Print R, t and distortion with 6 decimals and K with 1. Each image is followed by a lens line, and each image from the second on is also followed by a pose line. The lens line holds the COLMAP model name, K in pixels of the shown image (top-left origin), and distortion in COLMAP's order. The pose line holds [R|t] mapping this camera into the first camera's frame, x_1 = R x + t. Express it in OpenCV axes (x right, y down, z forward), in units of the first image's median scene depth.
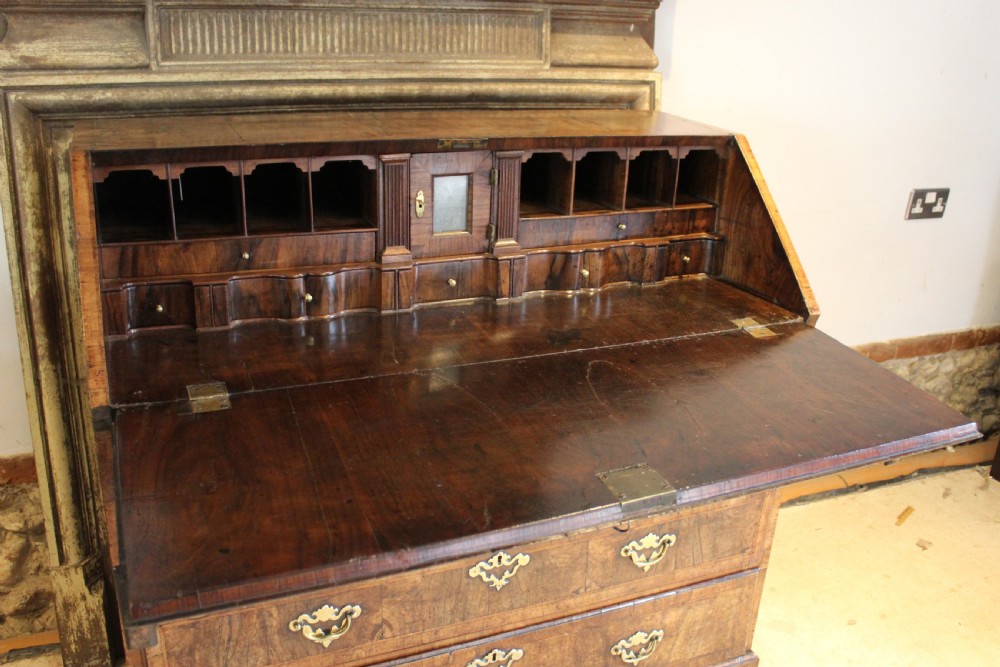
lens RADIAL K [[897.2, 0, 490.2], [0, 897.2, 330.5], [0, 0, 1]] dist [-0.150127, 0.141168]
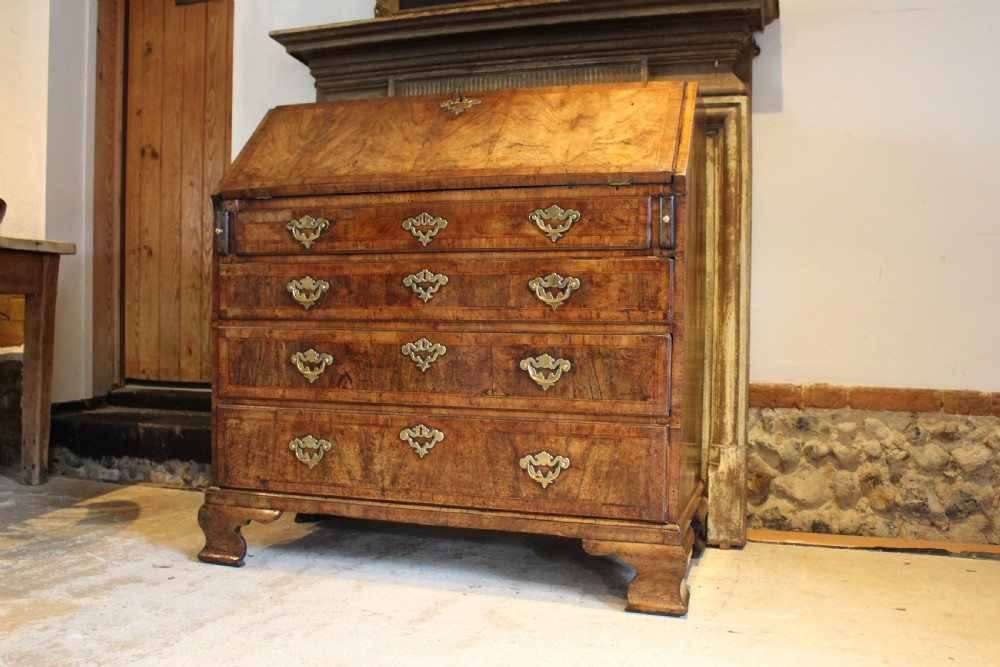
lens RADIAL K [[897.2, 0, 495.3], [0, 897.2, 335.2], [0, 0, 1]] dist [-0.150127, 0.141168]
pose [[0.764929, -0.014581, -0.643950, 0.860348], [-0.212611, 0.937994, -0.273794, 0.517305], [0.608013, 0.346343, 0.714399, 0.043470]]
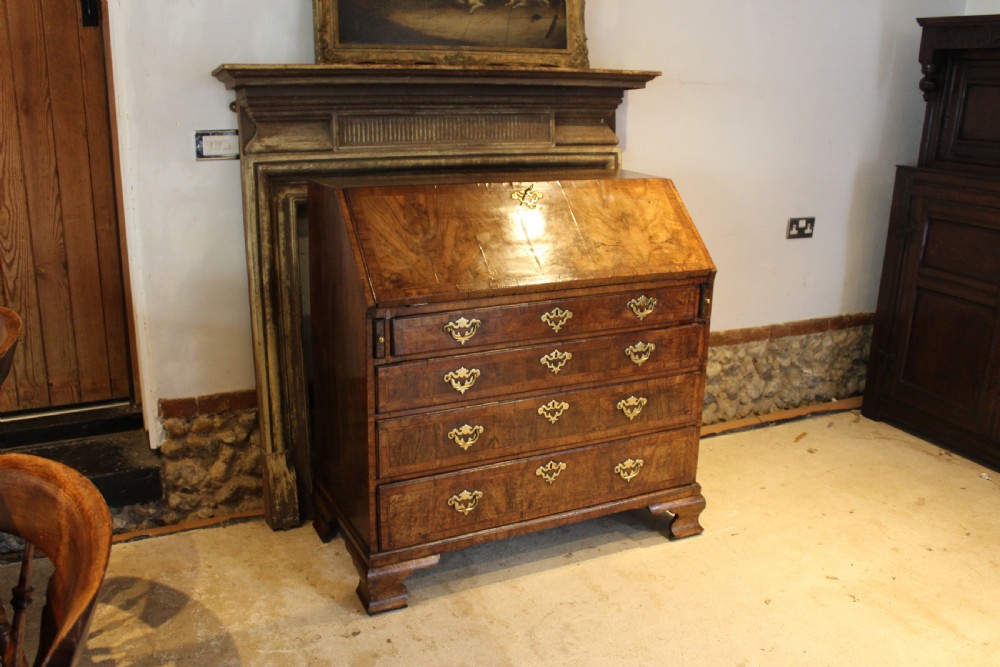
lens RADIAL K [[897.2, 0, 489.3], [0, 897.2, 332.5], [0, 0, 1]] dist [-0.150127, 0.141168]
pose [[0.998010, -0.039621, 0.049050, -0.177018], [0.043903, 0.995014, -0.089548, 0.229486], [-0.045257, 0.091523, 0.994774, -0.734085]]
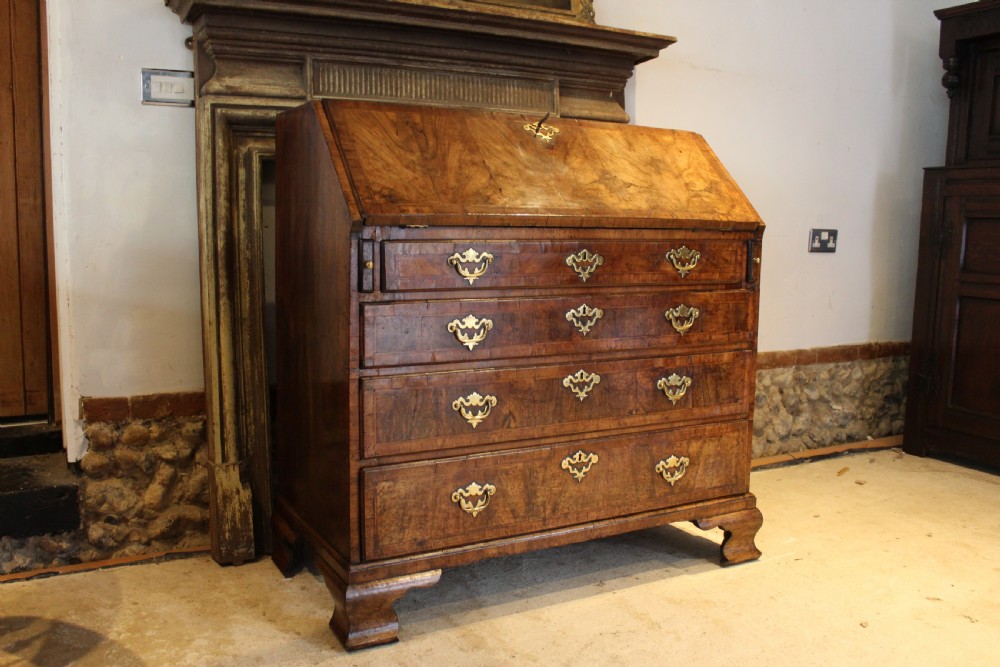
lens RADIAL K [[897.2, 0, 489.6], [0, 897.2, 333.6], [0, 0, 1]] dist [-0.150127, 0.141168]
pose [[0.993909, -0.040388, 0.102533, -0.246688], [0.064276, 0.968226, -0.241676, 0.458197], [-0.089515, 0.246794, 0.964925, -0.367986]]
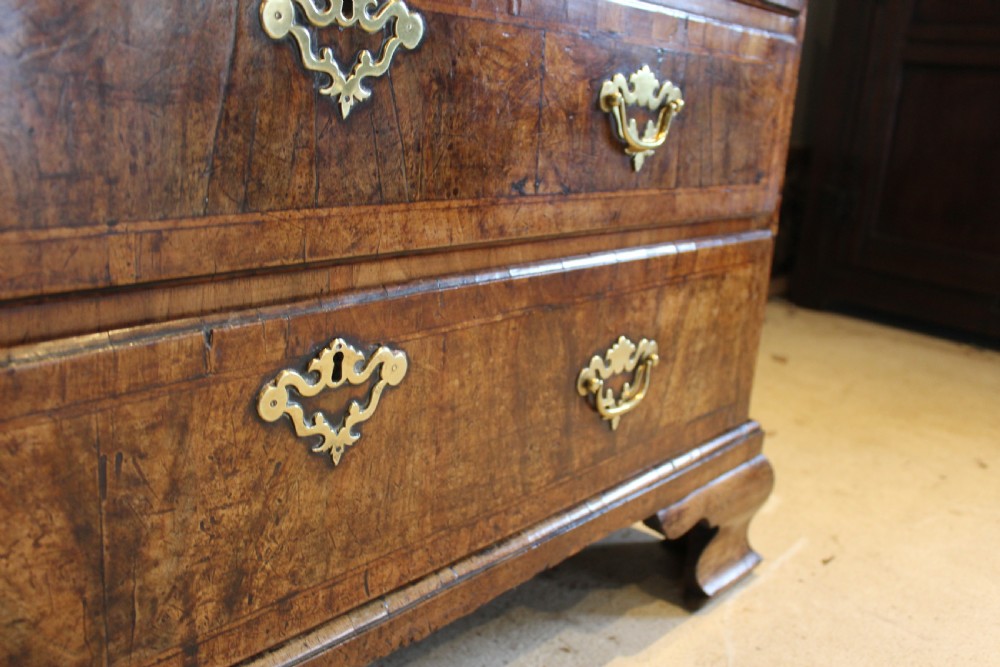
lens RADIAL K [[897.2, 0, 505.3], [0, 897.2, 330.3], [0, 0, 1]] dist [-0.150127, 0.141168]
pose [[0.896356, -0.088233, 0.434465, -0.073512], [0.120732, 0.991537, -0.047720, 0.338884], [-0.426578, 0.095228, 0.899424, 0.598698]]
